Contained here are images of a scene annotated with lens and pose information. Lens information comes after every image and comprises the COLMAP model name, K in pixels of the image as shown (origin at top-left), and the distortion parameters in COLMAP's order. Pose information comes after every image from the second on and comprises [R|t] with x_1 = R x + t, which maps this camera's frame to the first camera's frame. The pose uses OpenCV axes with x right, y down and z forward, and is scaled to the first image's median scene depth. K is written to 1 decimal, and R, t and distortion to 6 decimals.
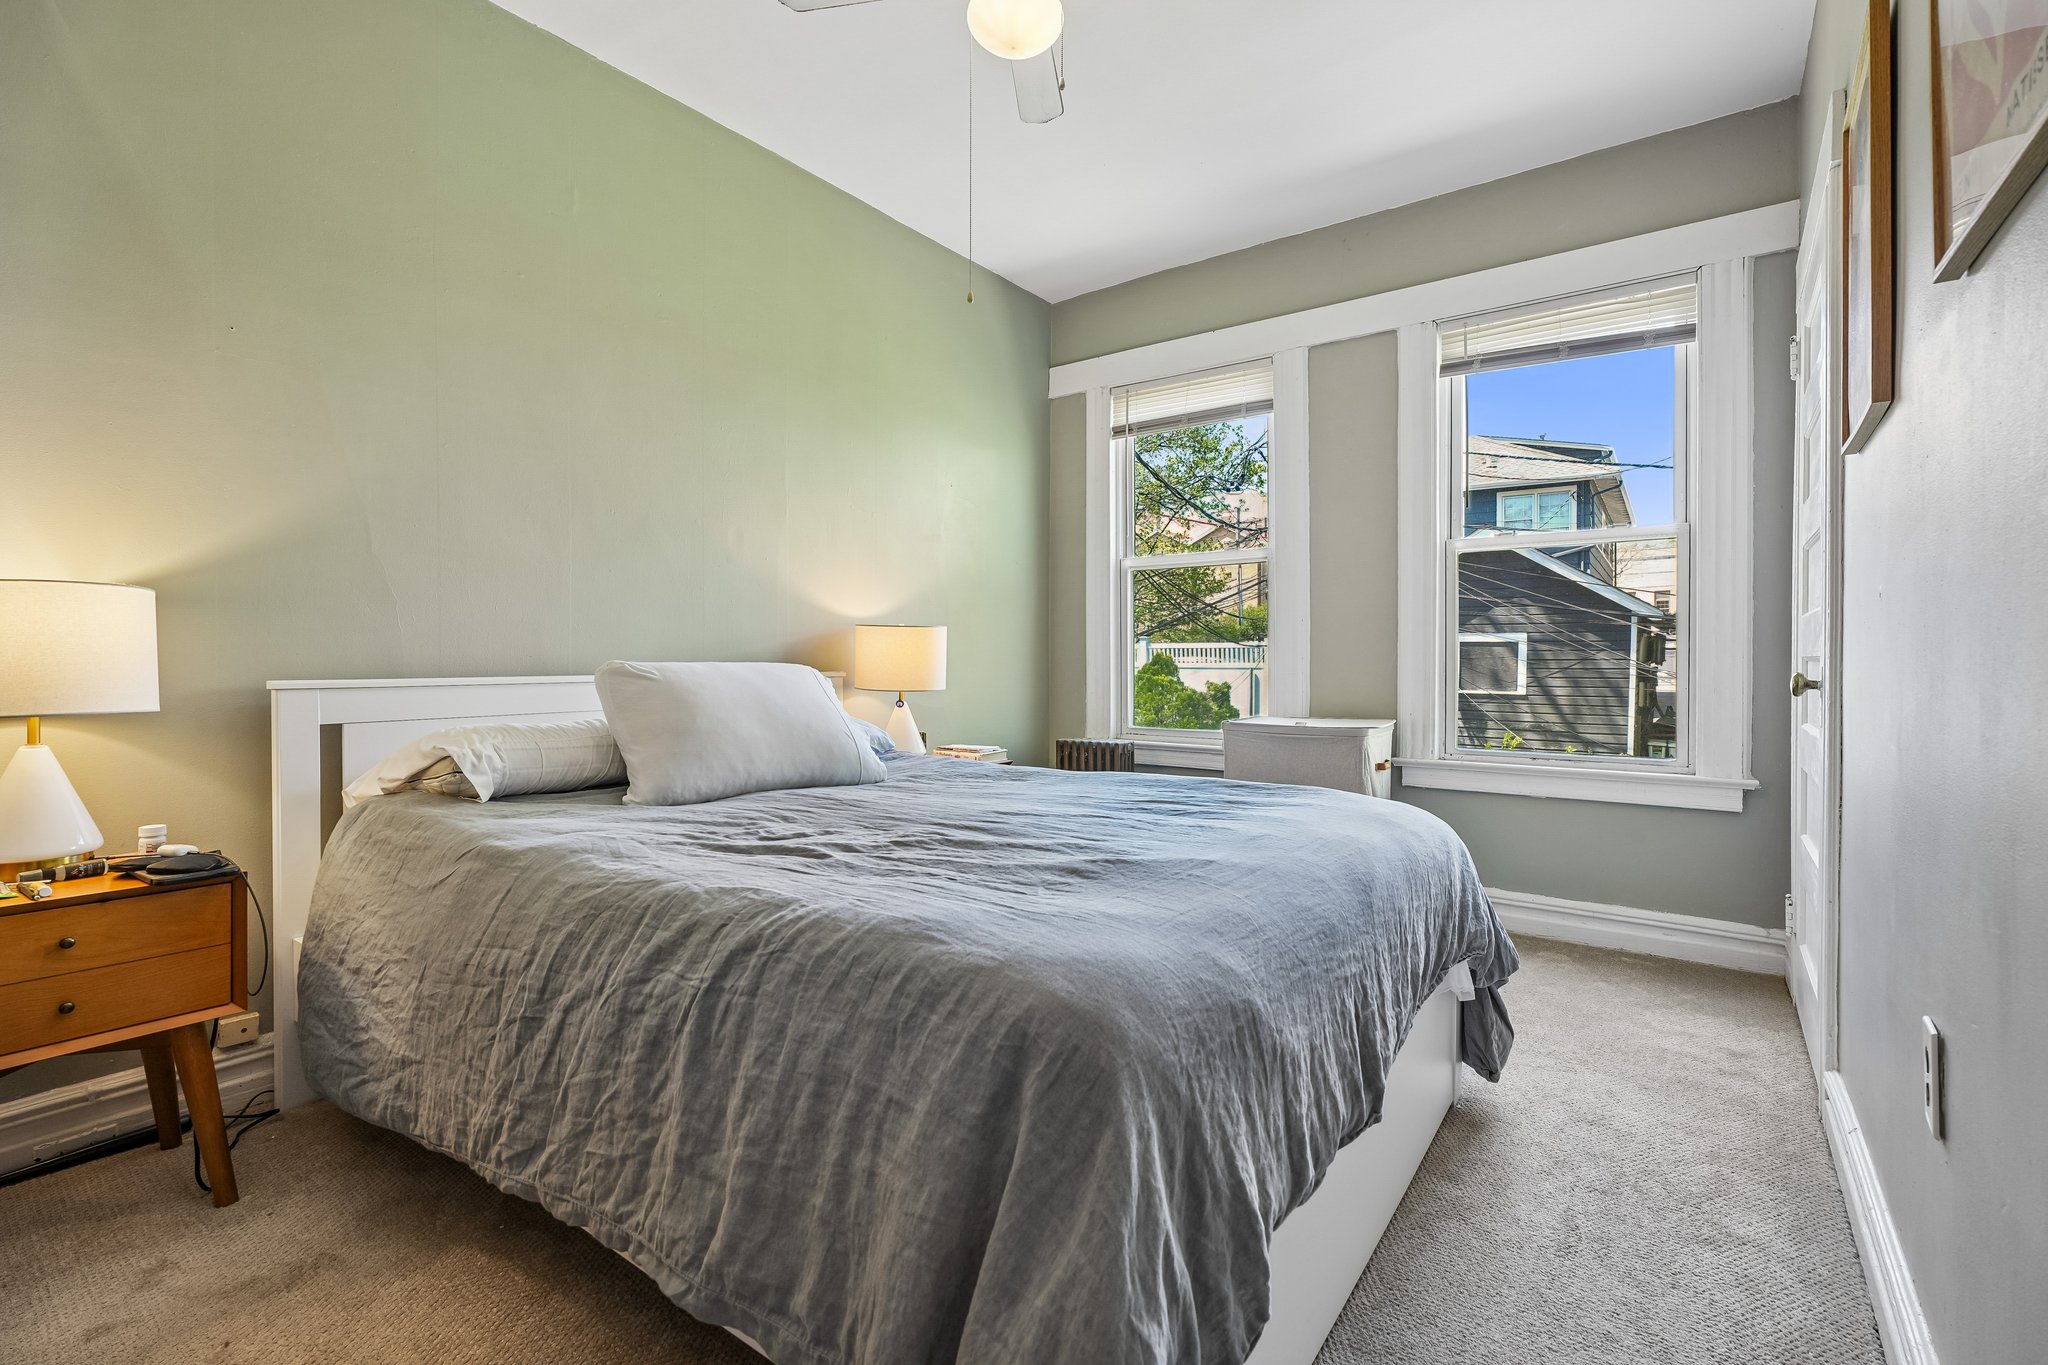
lens RADIAL K [[920.2, 0, 1027.8], [0, 920.2, 655.2], [0, 0, 1]] dist [-0.003470, -0.000150]
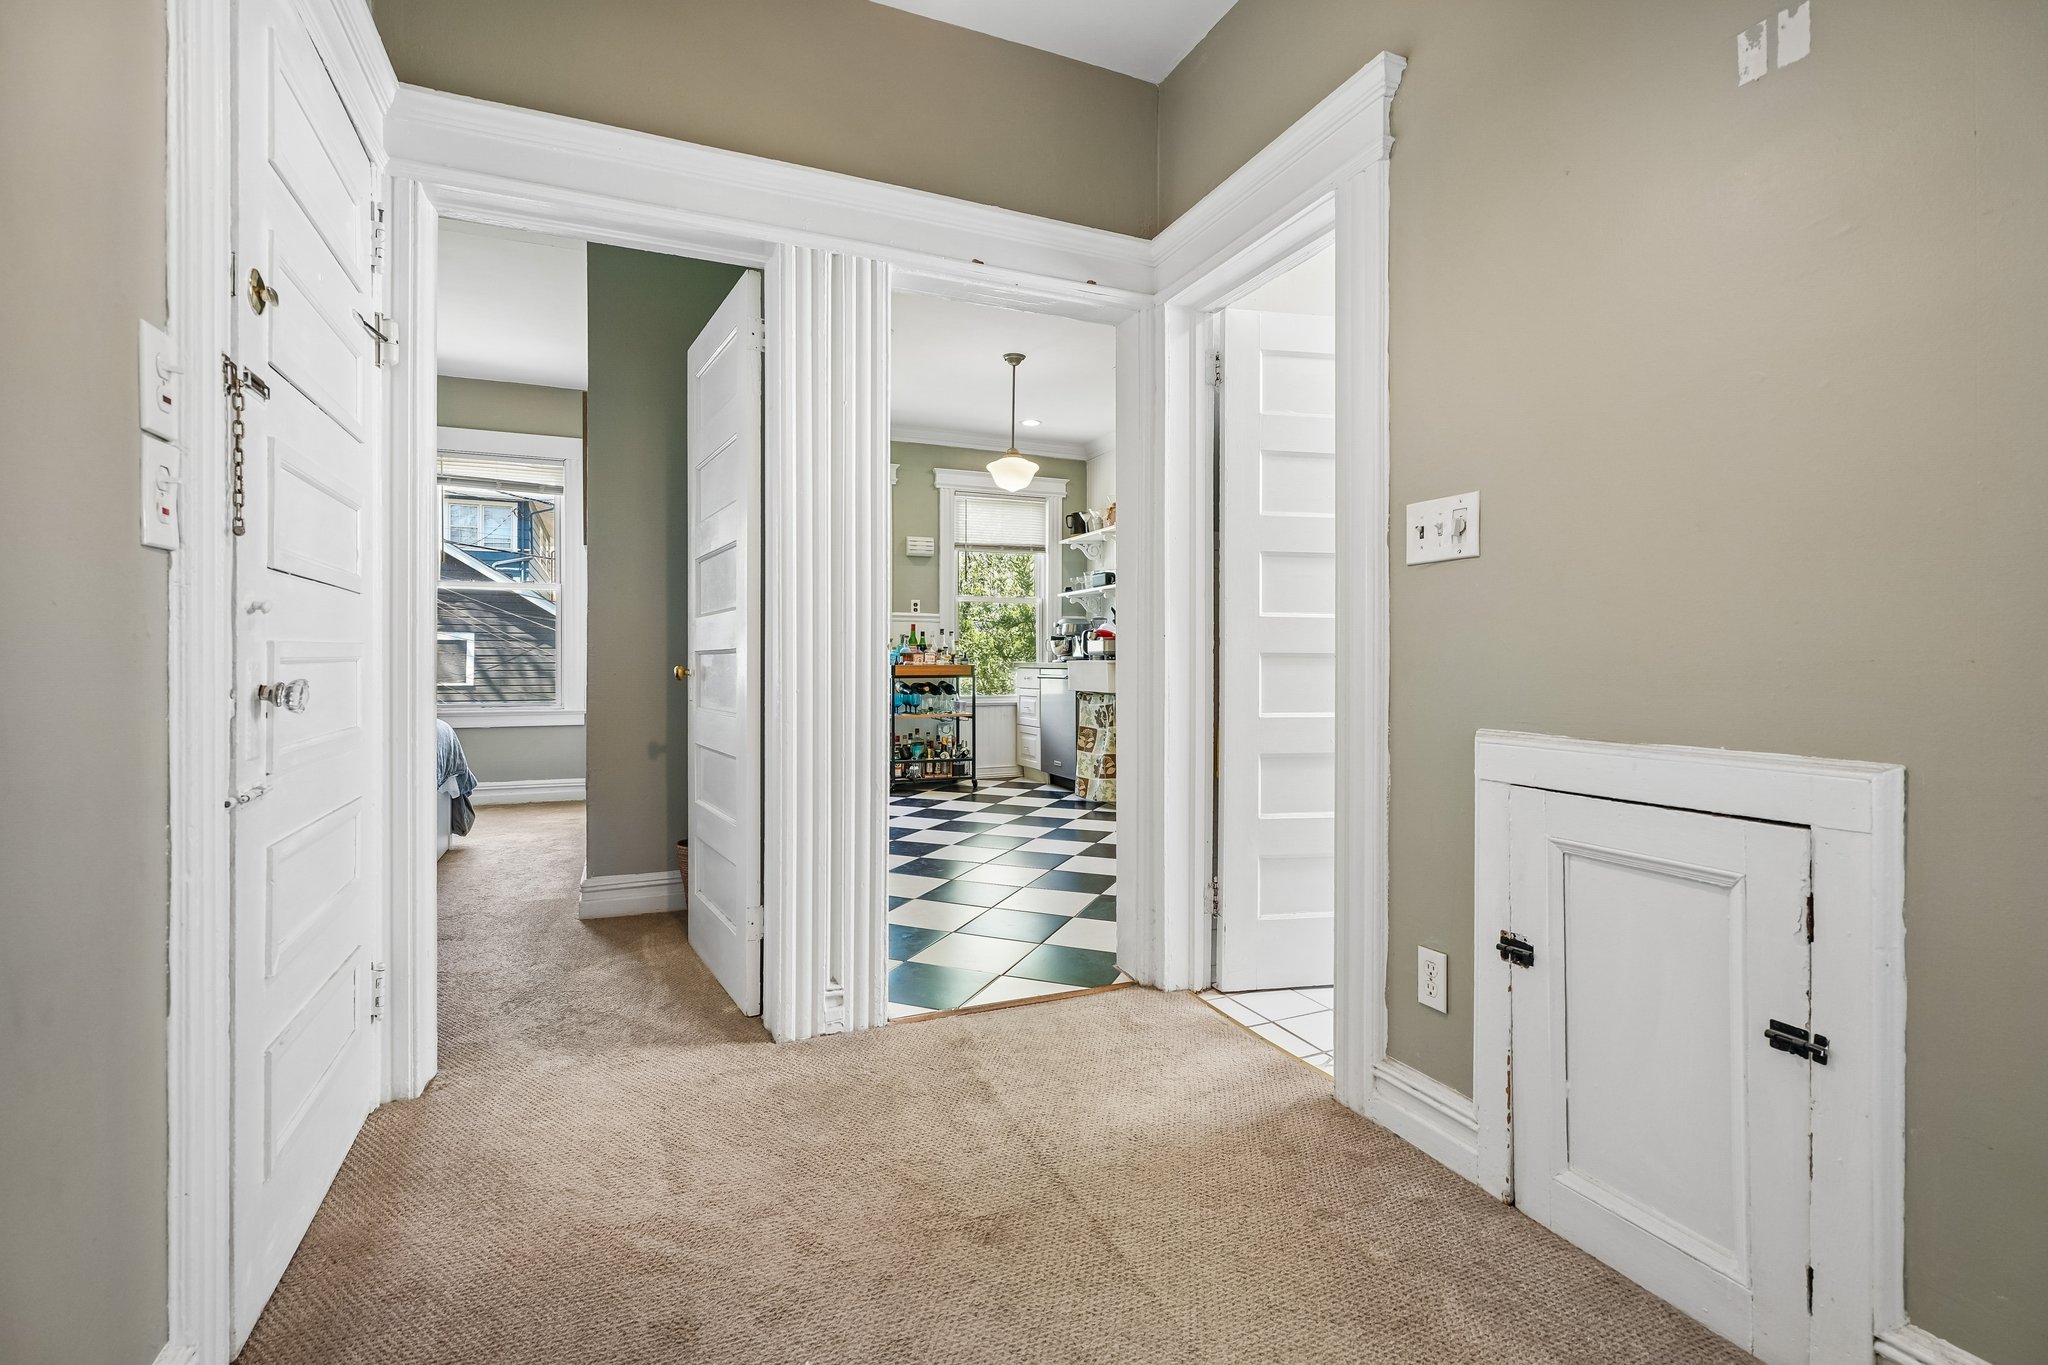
lens RADIAL K [[920.2, 0, 1027.8], [0, 920.2, 655.2], [0, 0, 1]] dist [-0.003470, -0.000150]
pose [[0.505026, -0.003956, 0.863095, -0.119831], [0.002373, 0.999992, 0.003195, 0.001937], [-0.863101, 0.000434, 0.505031, -0.214613]]
